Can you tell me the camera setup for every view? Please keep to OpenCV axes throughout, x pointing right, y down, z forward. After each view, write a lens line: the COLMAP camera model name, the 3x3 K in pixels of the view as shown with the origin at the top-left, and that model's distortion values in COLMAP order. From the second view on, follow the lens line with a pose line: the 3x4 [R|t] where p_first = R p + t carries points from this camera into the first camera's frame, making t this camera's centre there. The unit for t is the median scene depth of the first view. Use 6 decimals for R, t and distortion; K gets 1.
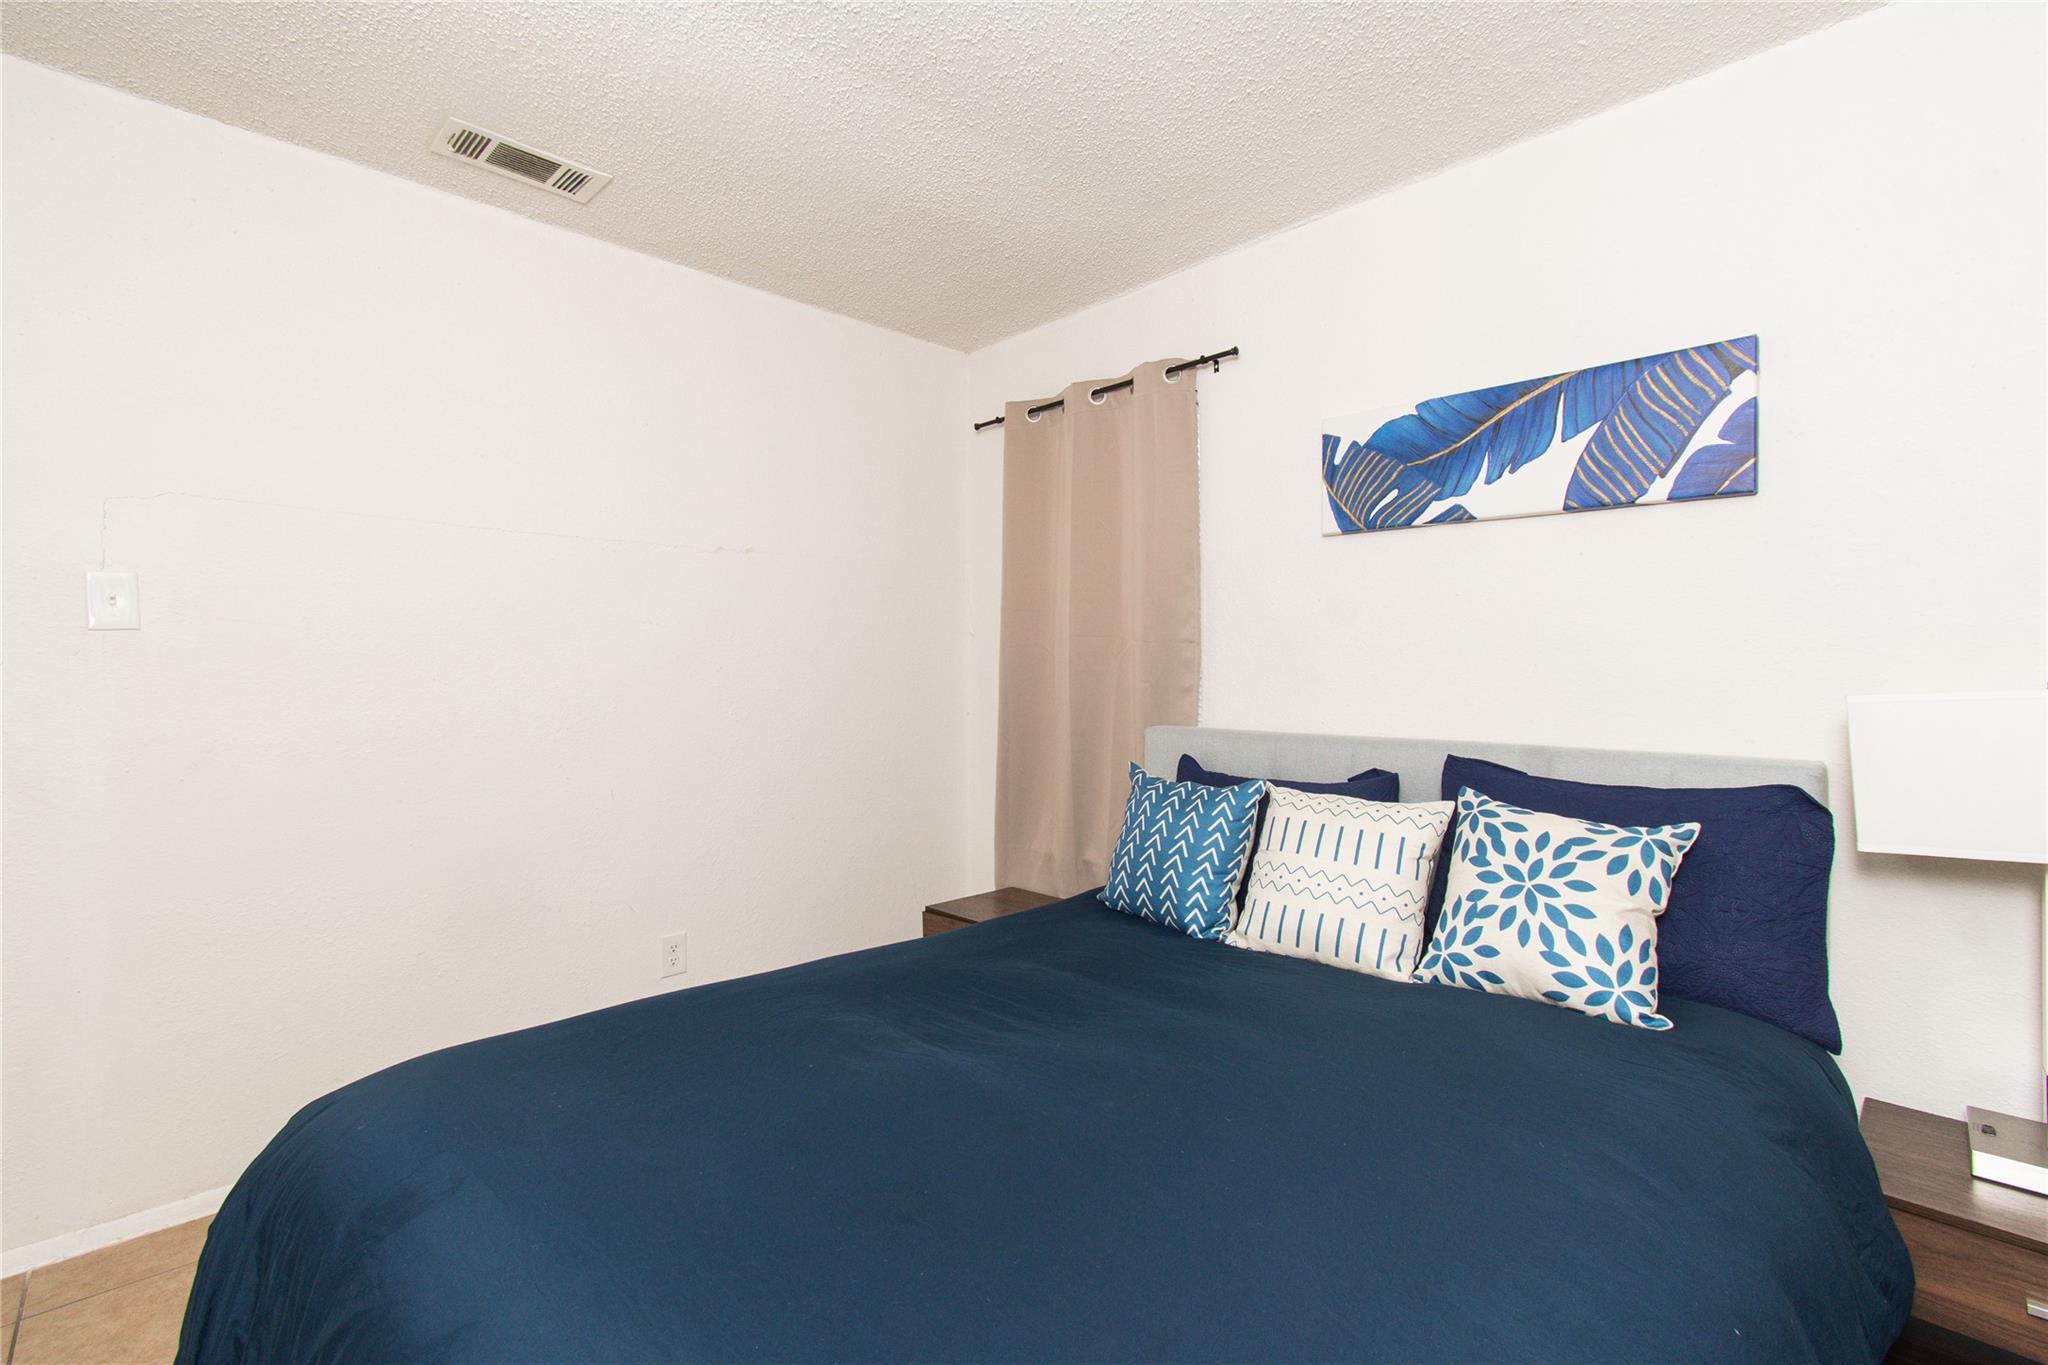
lens RADIAL K [[909.2, 0, 1024.0], [0, 909.2, 682.5], [0, 0, 1]] dist [0.000809, 0.000132]
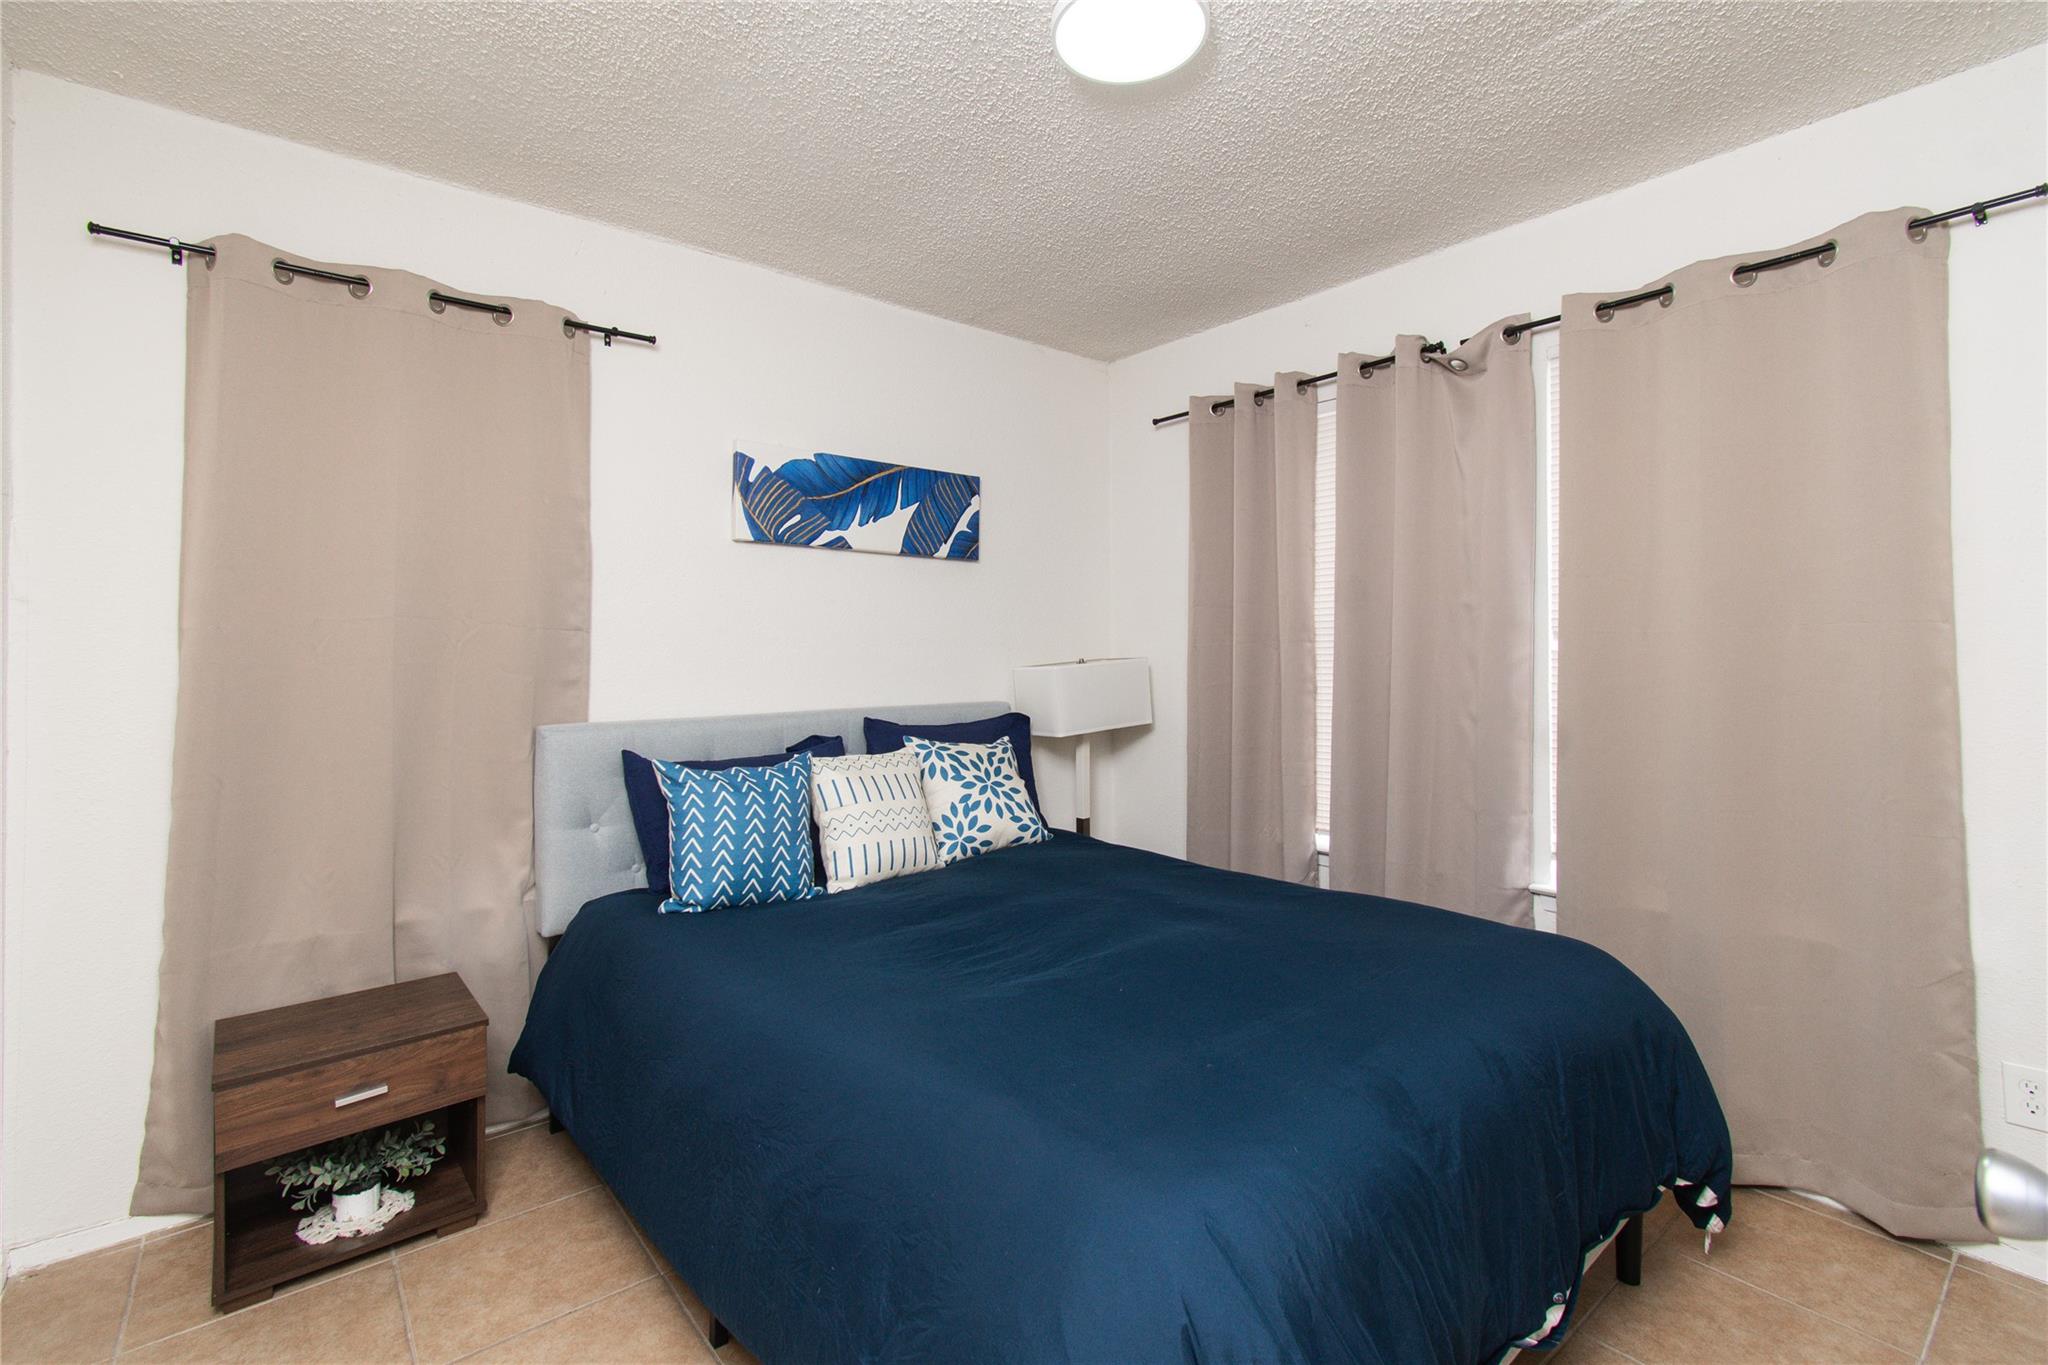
lens RADIAL K [[918.2, 0, 1019.2], [0, 918.2, 660.9], [0, 0, 1]] dist [0.012239, 0.000173]
pose [[0.089841, -0.016824, 0.995814, -0.918569], [0.019527, 0.999695, 0.015127, -0.024465], [-0.995765, 0.018086, 0.090142, 0.636035]]
